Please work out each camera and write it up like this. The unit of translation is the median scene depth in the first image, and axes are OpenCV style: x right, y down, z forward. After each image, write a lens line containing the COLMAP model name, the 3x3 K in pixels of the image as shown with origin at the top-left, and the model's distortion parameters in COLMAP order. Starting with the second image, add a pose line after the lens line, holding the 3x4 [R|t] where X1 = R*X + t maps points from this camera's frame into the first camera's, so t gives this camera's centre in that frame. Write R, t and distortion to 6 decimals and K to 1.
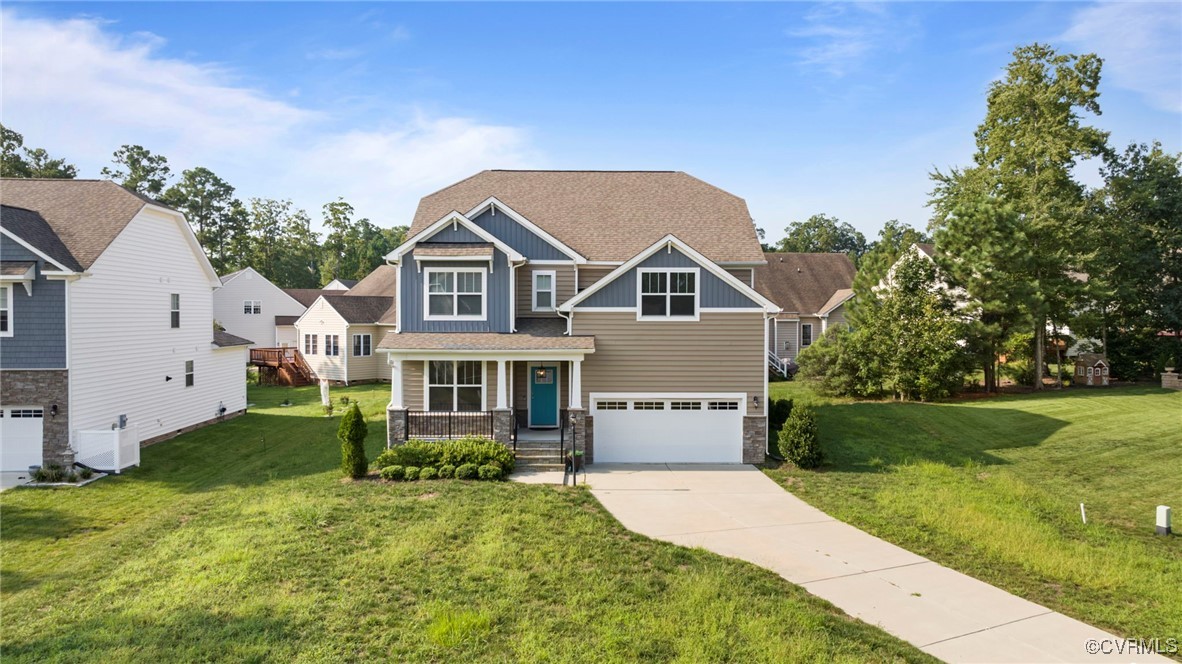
lens RADIAL K [[842.6, 0, 596.2], [0, 842.6, 328.9], [0, 0, 1]] dist [-0.038676, 0.035780]
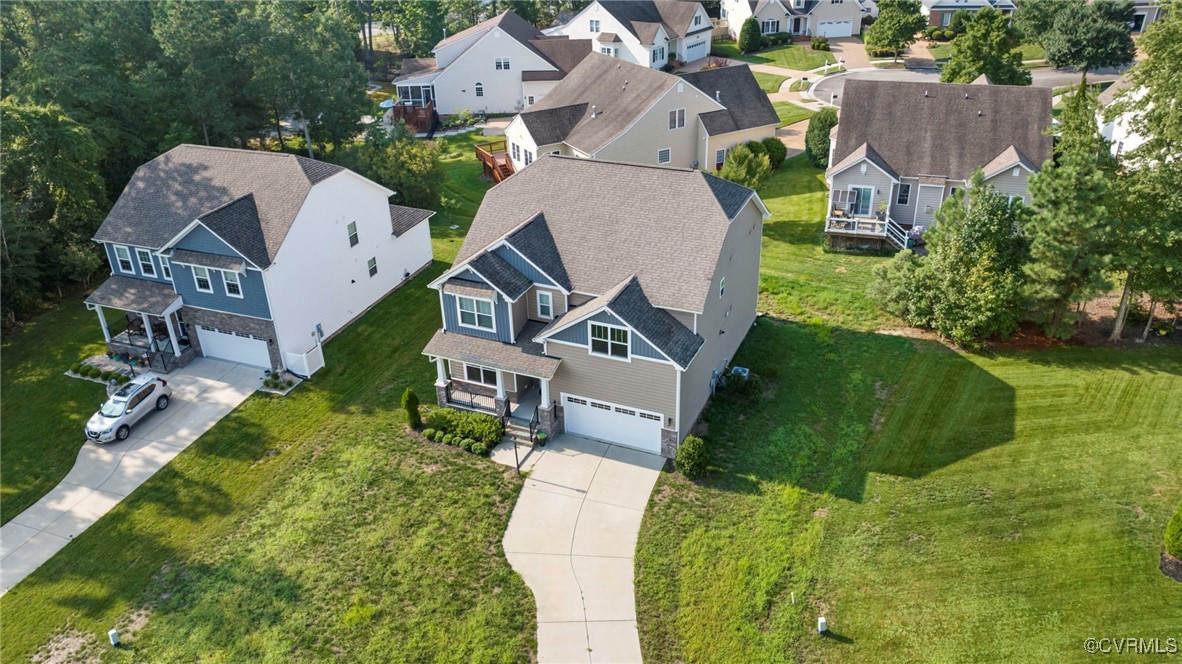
lens RADIAL K [[894.0, 0, 591.1], [0, 894.0, 332.1], [0, 0, 1]] dist [-0.035511, 0.019569]
pose [[0.908412, 0.171413, -0.381321, 0.600841], [0.023926, 0.889274, 0.456749, -0.707249], [0.417391, -0.424039, 0.803726, -0.156507]]
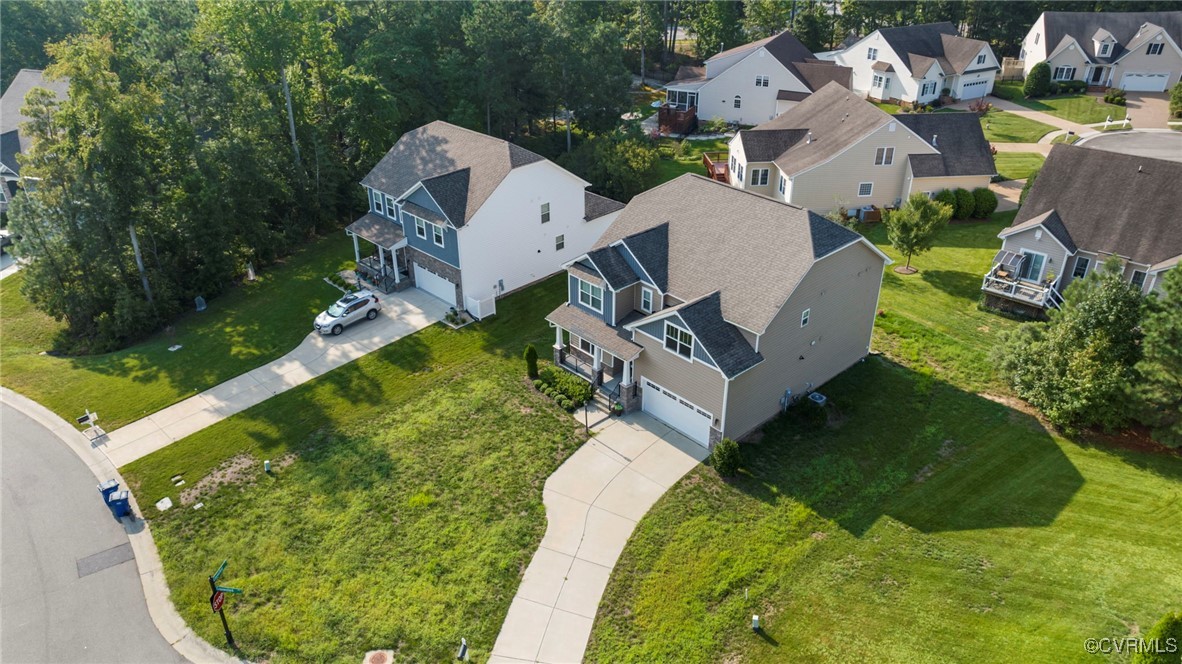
lens RADIAL K [[842.6, 0, 582.4], [0, 842.6, 332.3], [0, 0, 1]] dist [-0.038676, 0.035780]
pose [[0.661848, 0.357163, -0.659084, 0.992530], [-0.004983, 0.881280, 0.472569, -0.794619], [0.749622, -0.309485, 0.585053, -0.047020]]
